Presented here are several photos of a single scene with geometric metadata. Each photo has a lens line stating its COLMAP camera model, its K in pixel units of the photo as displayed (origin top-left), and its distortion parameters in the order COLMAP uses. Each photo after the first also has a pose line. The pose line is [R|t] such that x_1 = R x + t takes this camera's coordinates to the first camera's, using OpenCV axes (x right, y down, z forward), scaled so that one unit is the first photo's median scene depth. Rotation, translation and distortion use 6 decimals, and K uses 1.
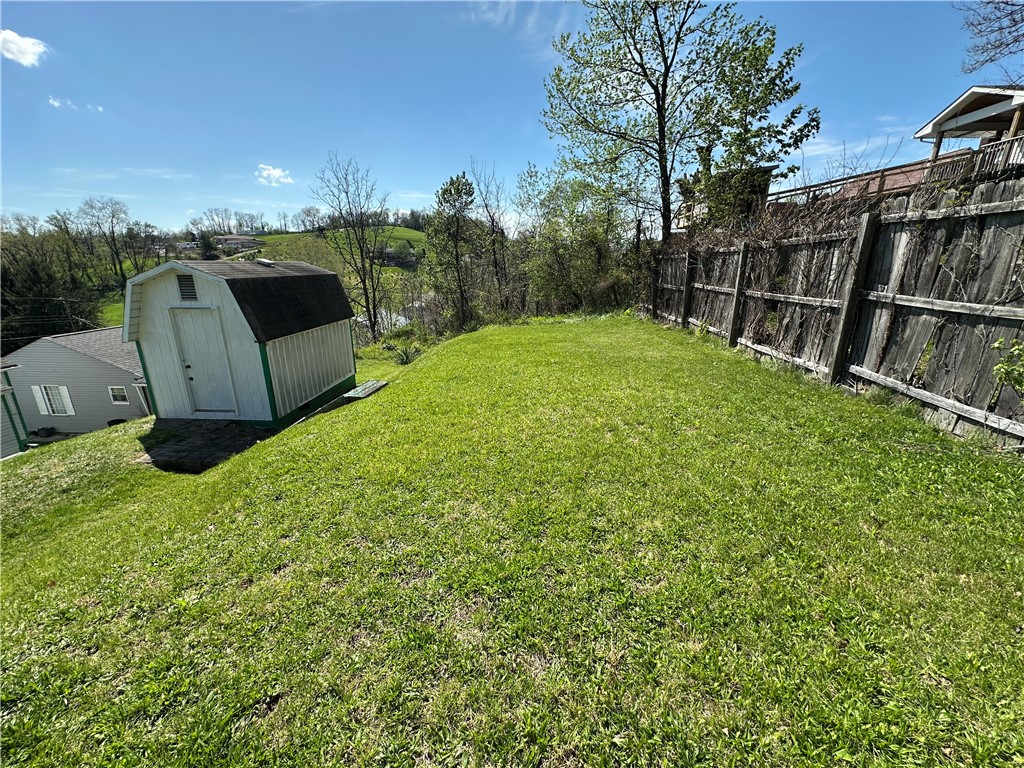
lens RADIAL K [[410.3, 0, 510.8], [0, 410.3, 383.0], [0, 0, 1]] dist [0.001284, 0.000499]
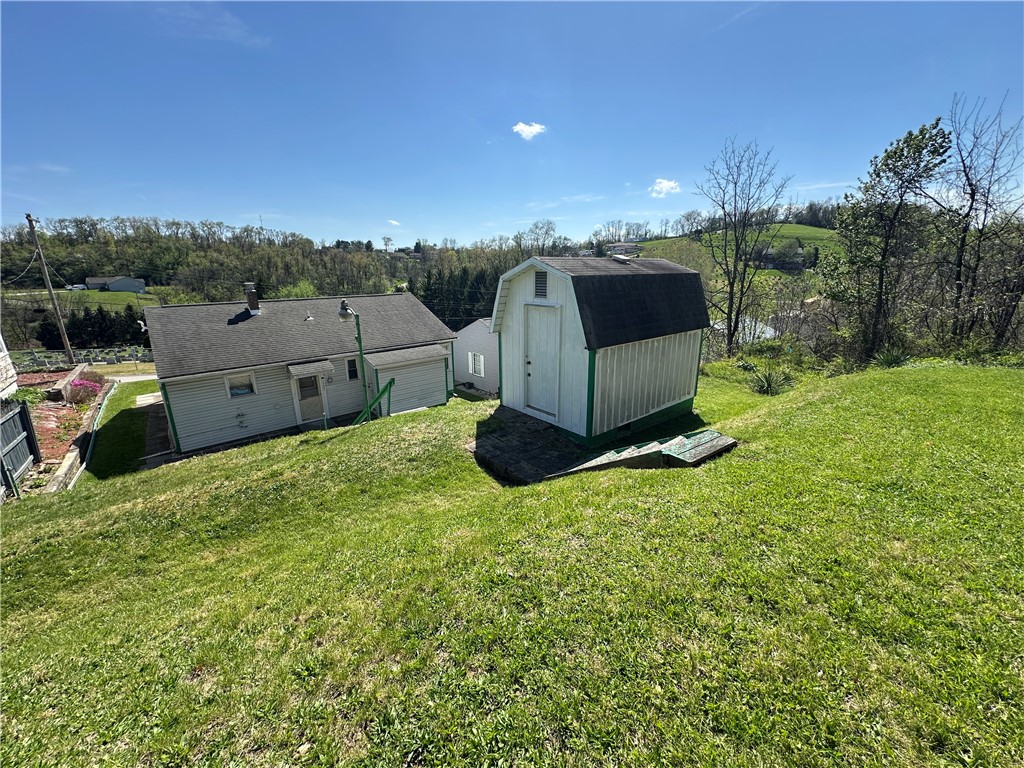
lens RADIAL K [[409.3, 0, 512.0], [0, 409.3, 384.0], [0, 0, 1]] dist [-0.002898, 0.000896]
pose [[0.685595, 0.192255, -0.702138, -0.085723], [-0.195004, 0.977751, 0.077312, -0.051923], [0.701379, 0.083915, 0.707832, 0.233690]]
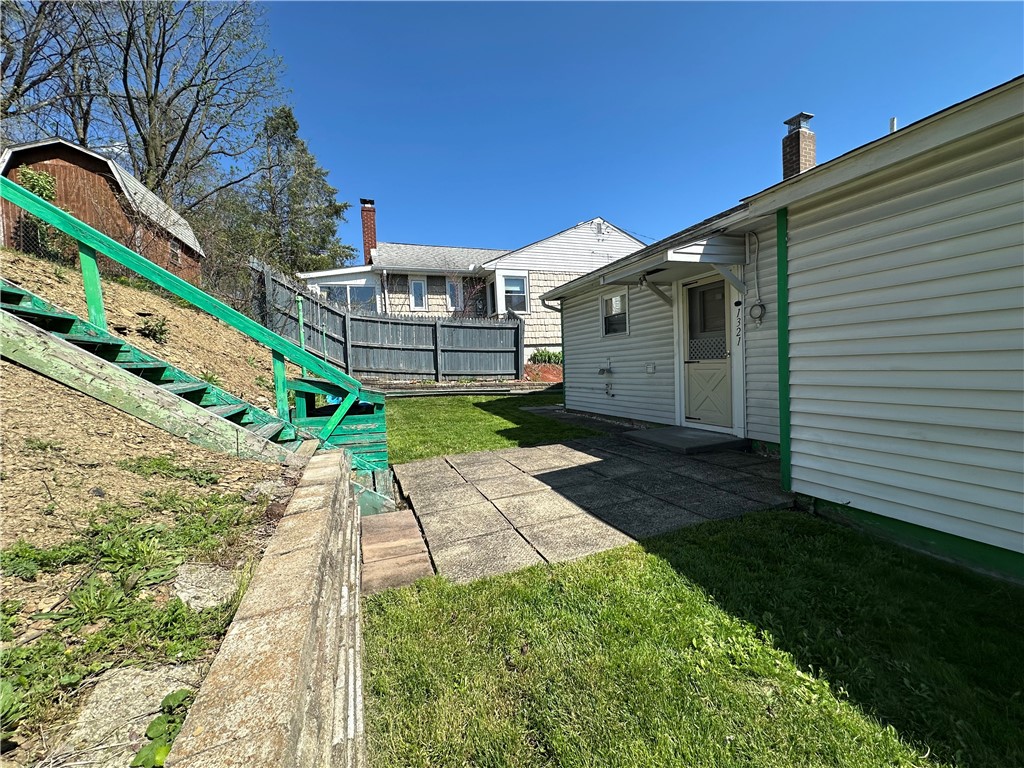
lens RADIAL K [[409.3, 0, 512.0], [0, 409.3, 384.0], [0, 0, 1]] dist [-0.002898, 0.000896]
pose [[-0.911709, 0.059569, -0.406496, -1.420260], [-0.073709, 0.949662, 0.304483, 0.183875], [0.404171, 0.307562, -0.861424, 1.340150]]
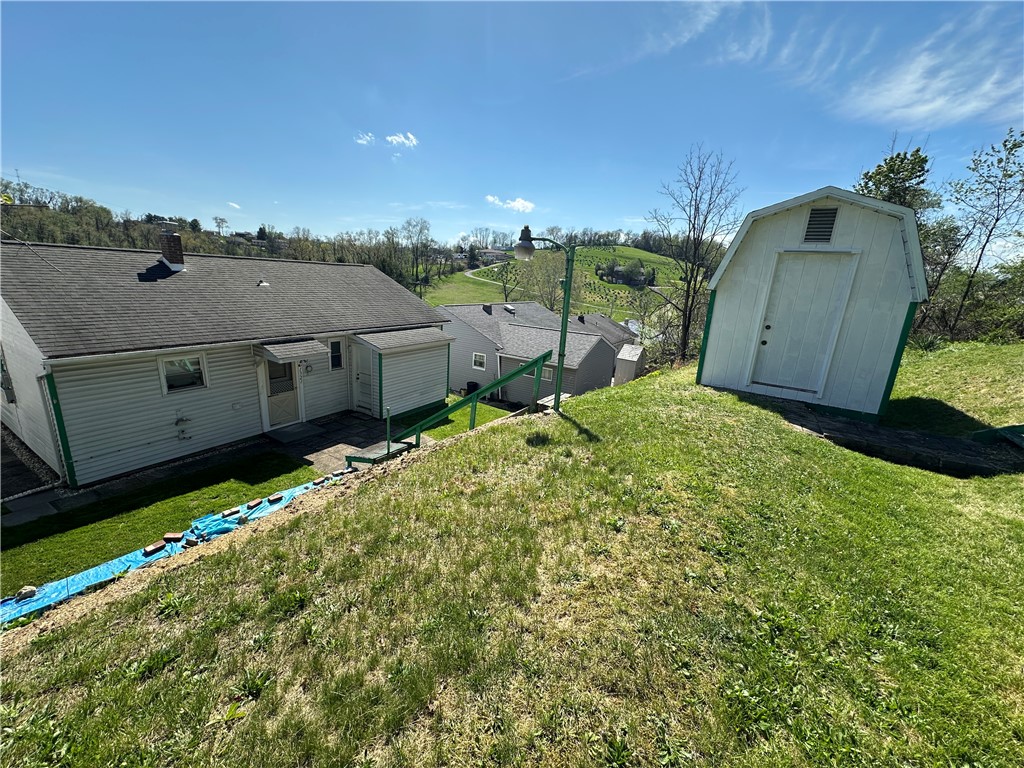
lens RADIAL K [[408.5, 0, 514.4], [0, 408.5, 383.2], [0, 0, 1]] dist [0.000223, 0.000282]
pose [[0.878037, 0.176291, -0.444942, -0.759356], [-0.195490, 0.980702, 0.002790, 0.146680], [0.436847, 0.084532, 0.895555, 0.063043]]
